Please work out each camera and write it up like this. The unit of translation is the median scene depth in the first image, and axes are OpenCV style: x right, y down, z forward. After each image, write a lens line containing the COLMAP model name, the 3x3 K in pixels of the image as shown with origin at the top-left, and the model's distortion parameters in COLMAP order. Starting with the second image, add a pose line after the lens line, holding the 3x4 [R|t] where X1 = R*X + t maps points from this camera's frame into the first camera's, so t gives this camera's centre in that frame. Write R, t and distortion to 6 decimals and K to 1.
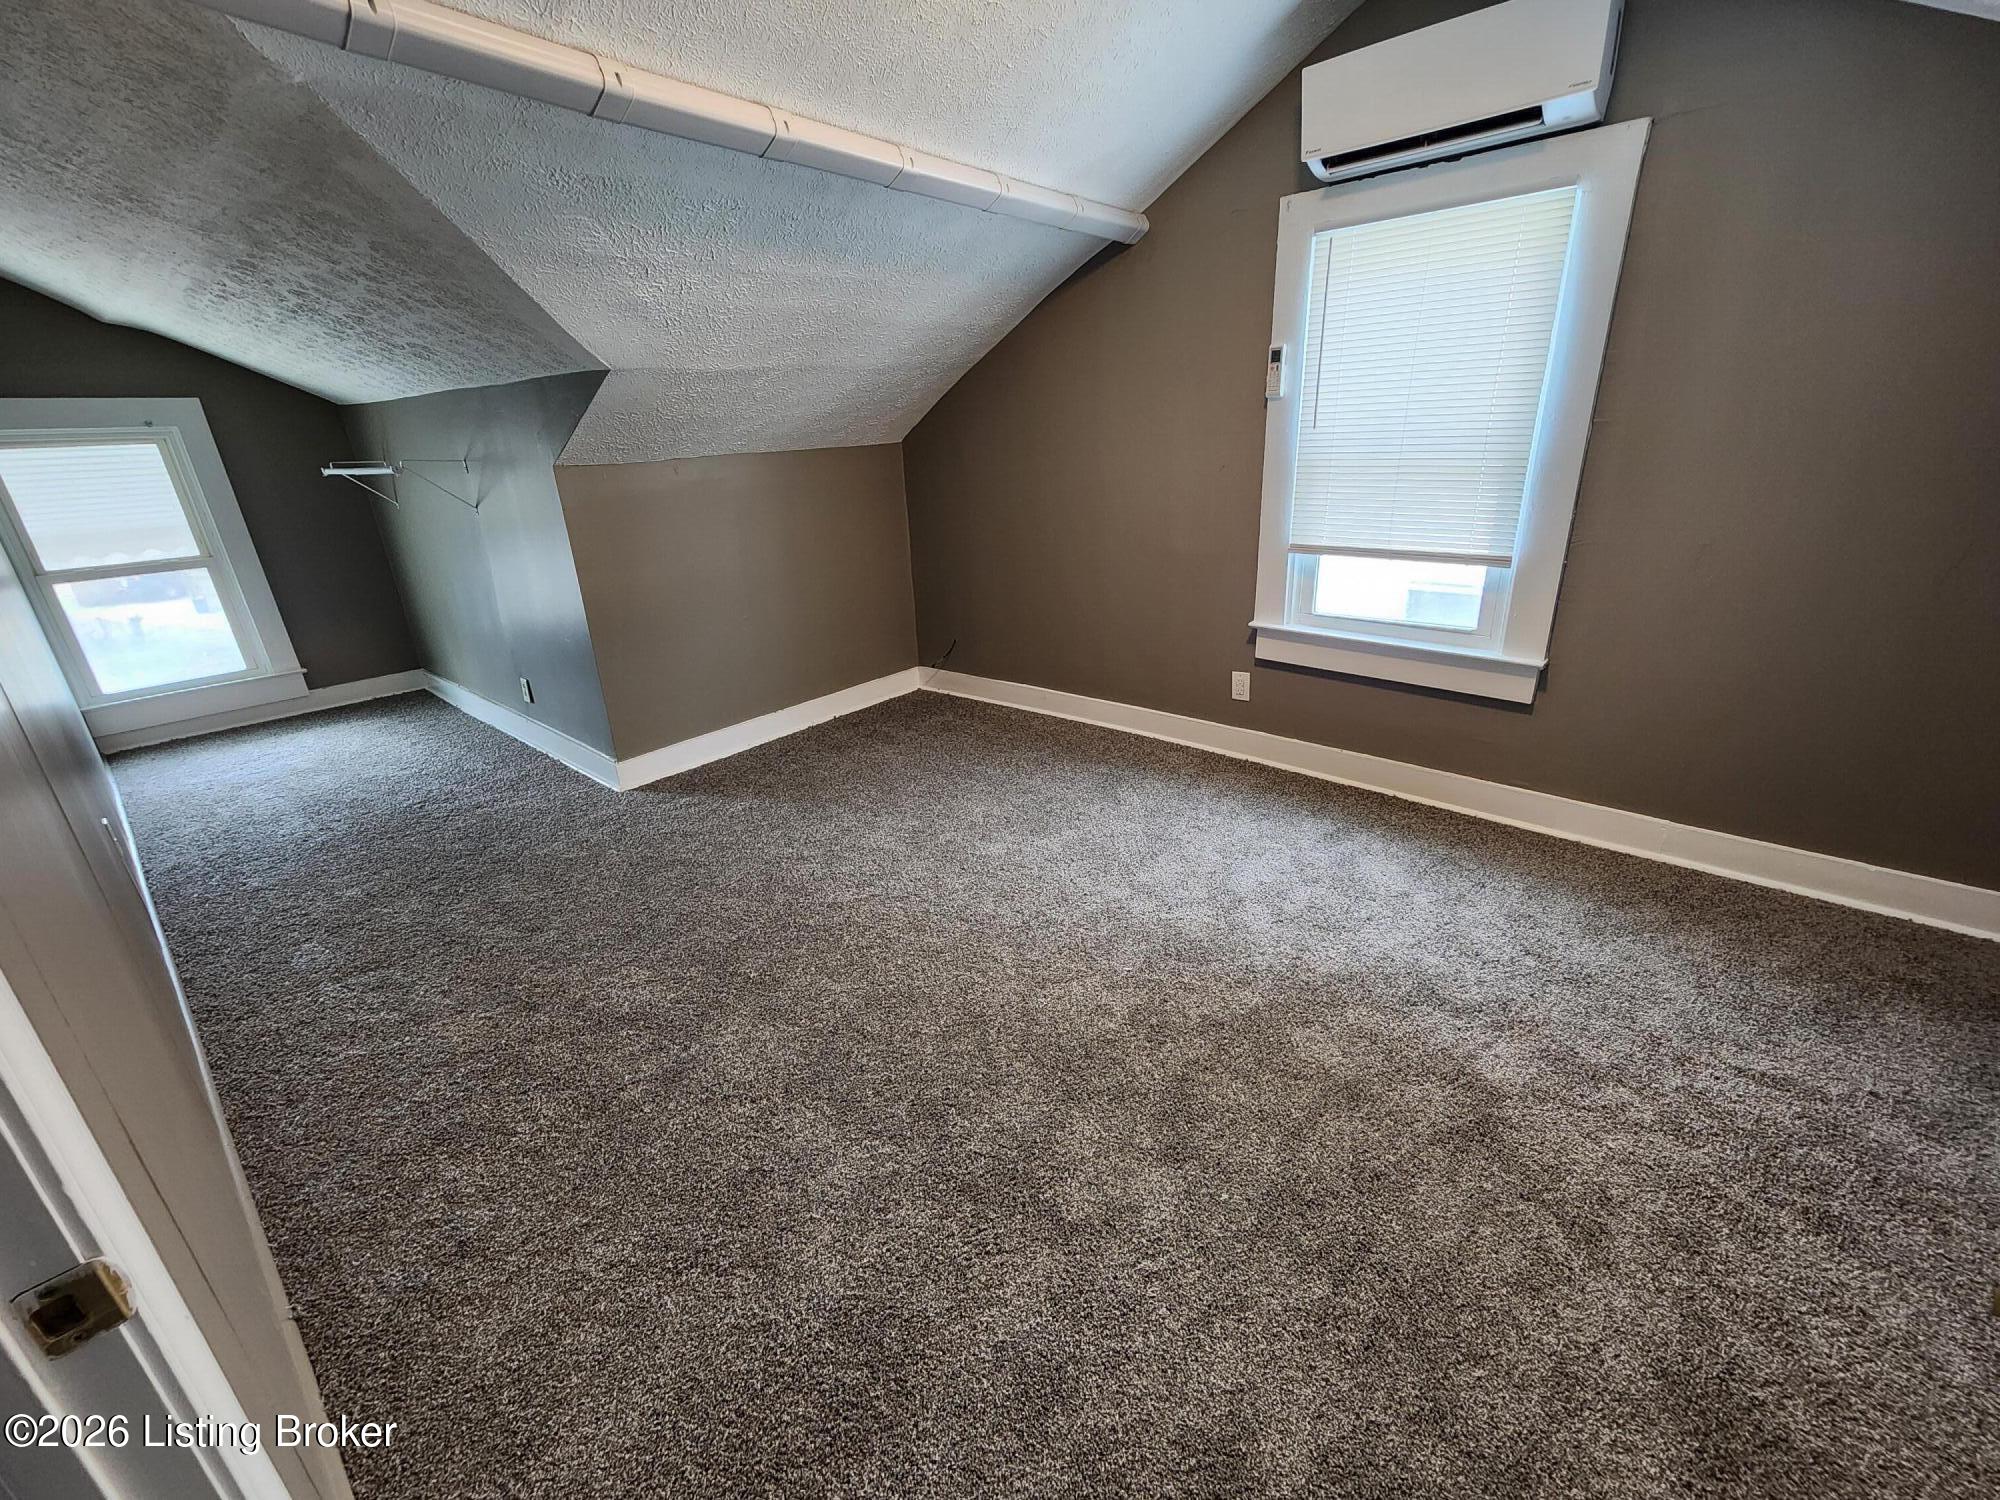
lens RADIAL K [[826.7, 0, 998.1], [0, 826.7, 749.8], [0, 0, 1]] dist [0.000060, 0.000576]
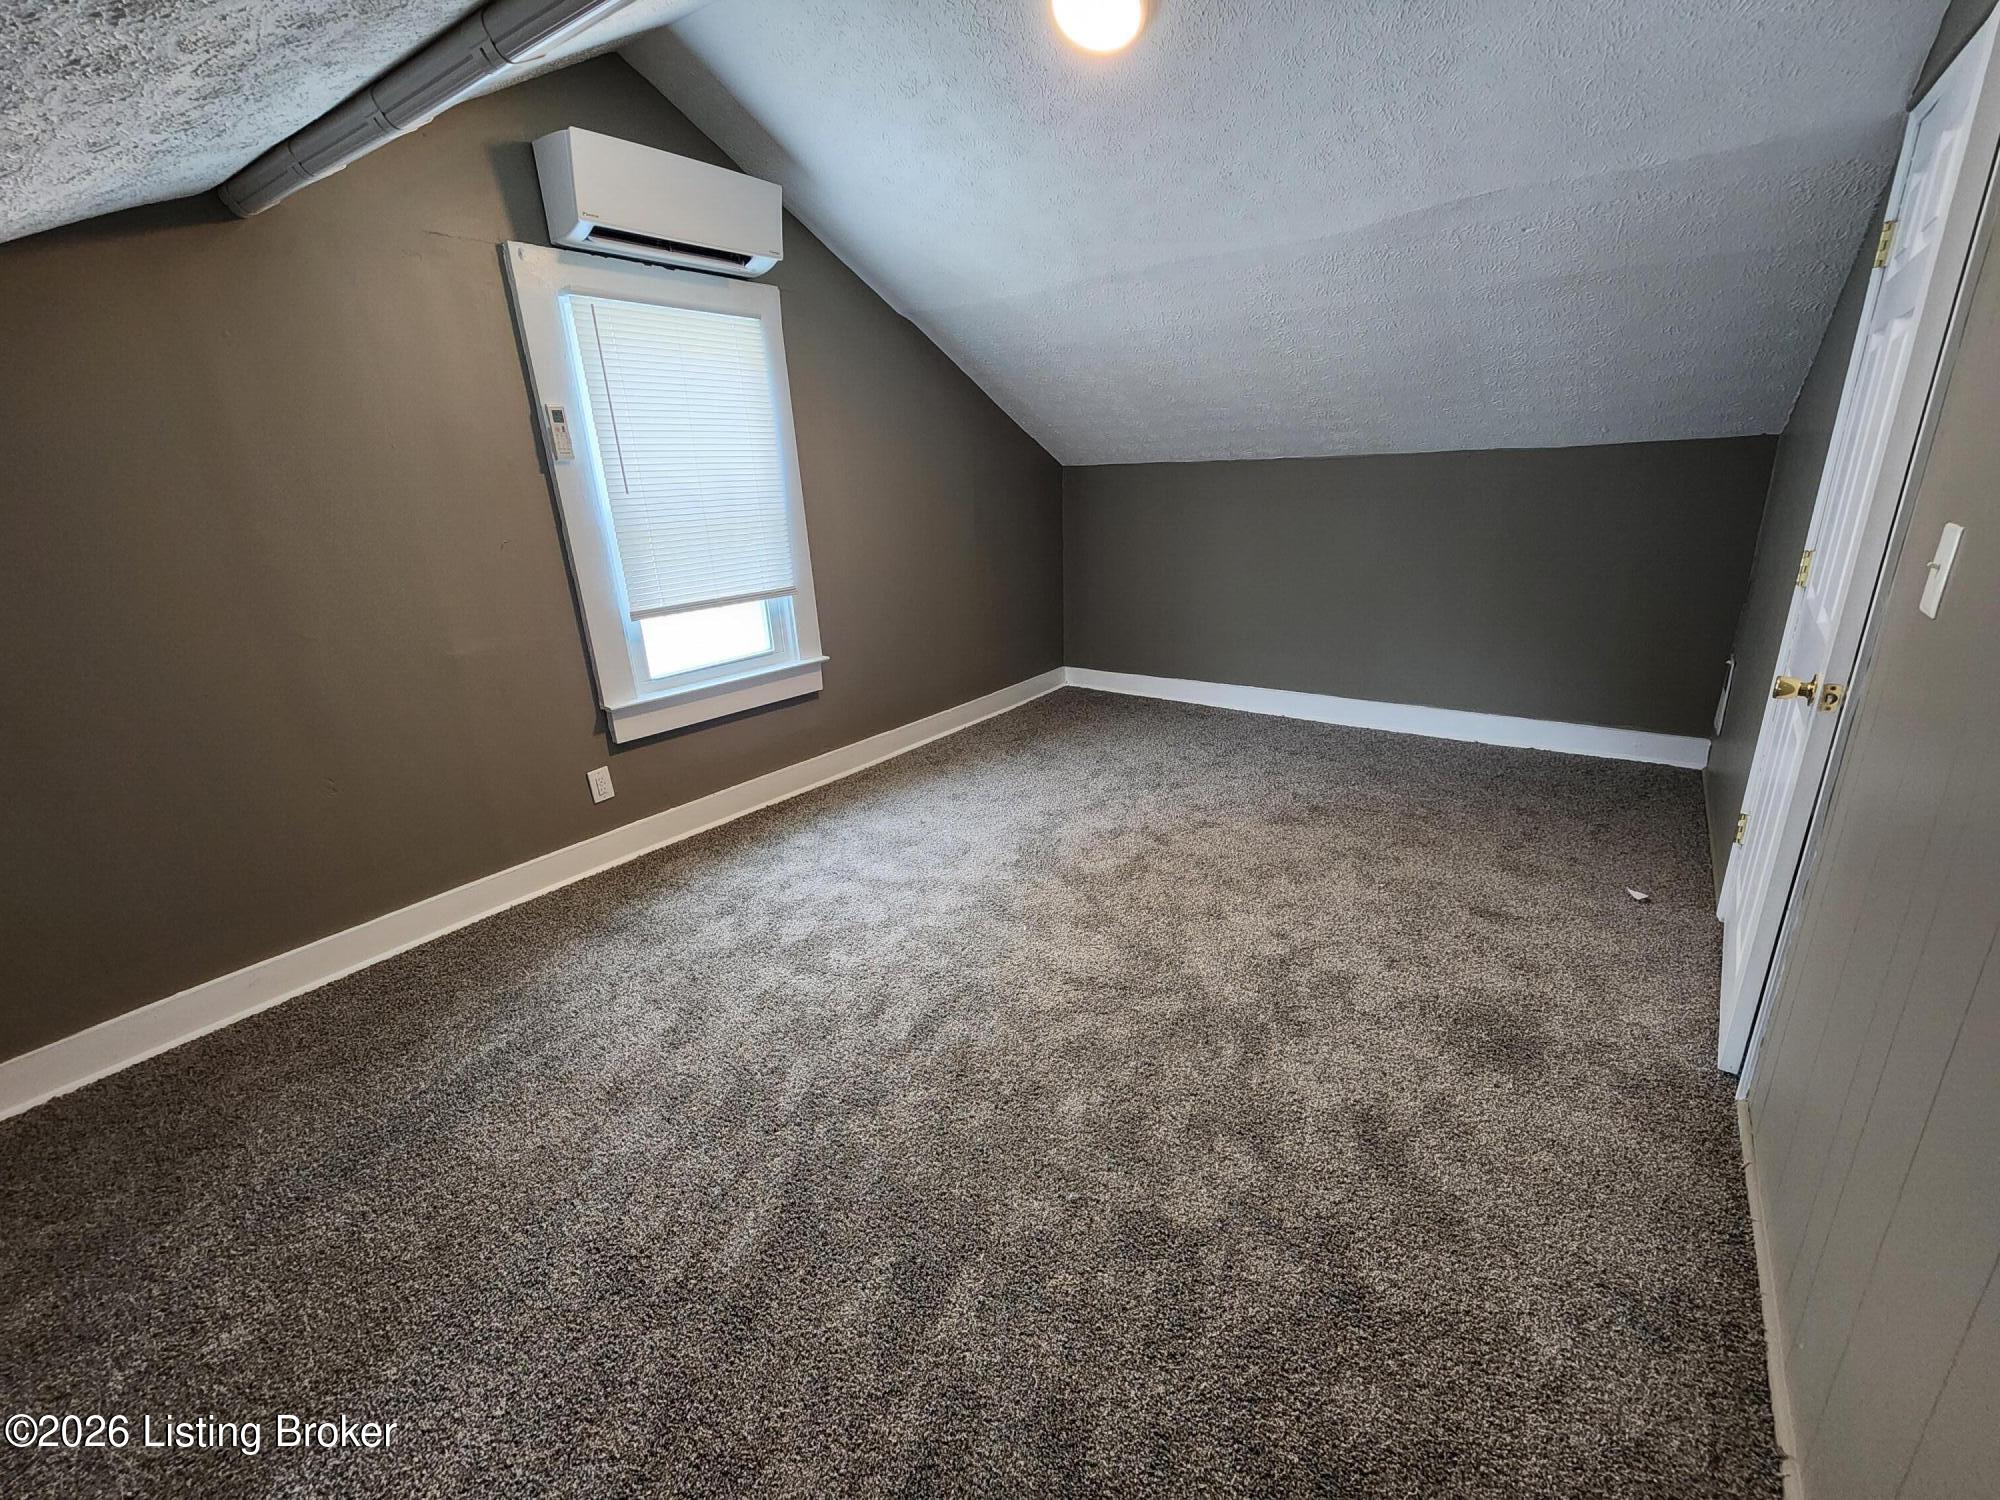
lens RADIAL K [[826.7, 0, 997.9], [0, 826.7, 751.0], [0, 0, 1]] dist [0.000060, 0.000576]
pose [[-0.072236, -0.276687, 0.958241, -0.678642], [0.401841, 0.871251, 0.281861, -0.224675], [-0.912856, 0.405421, 0.048249, 0.682104]]
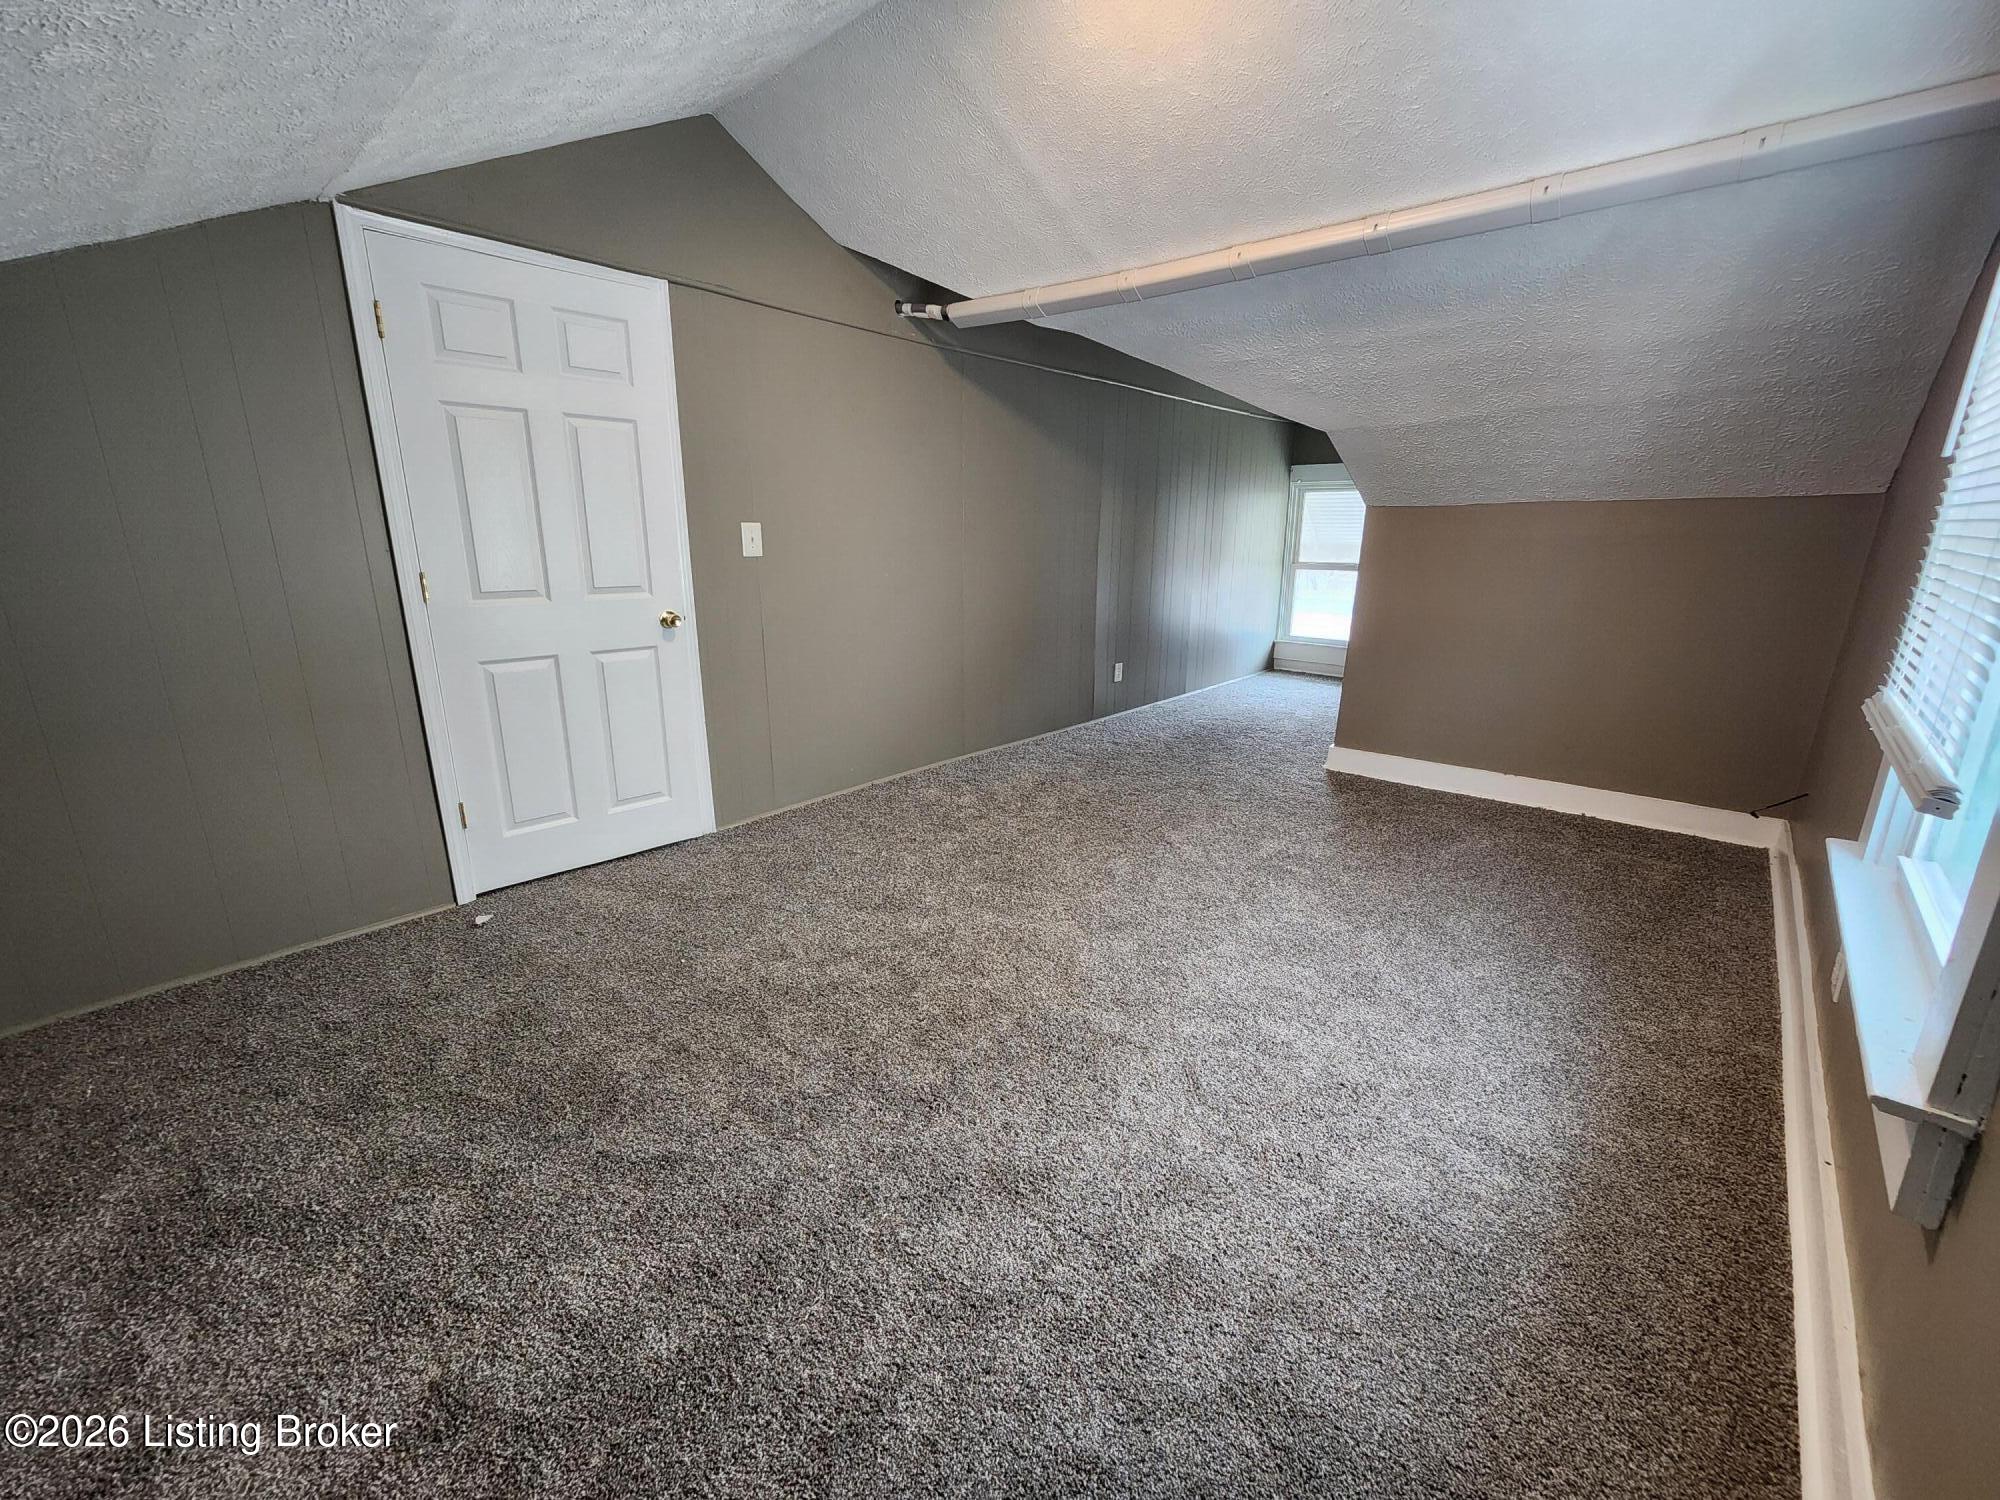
lens RADIAL K [[826.7, 0, 1004.3], [0, 826.7, 744.1], [0, 0, 1]] dist [0.000060, 0.000576]
pose [[-0.001432, 0.295393, -0.955375, 0.879334], [-0.365343, 0.889179, 0.275474, -0.181558], [0.930872, 0.349434, 0.106646, 0.526186]]
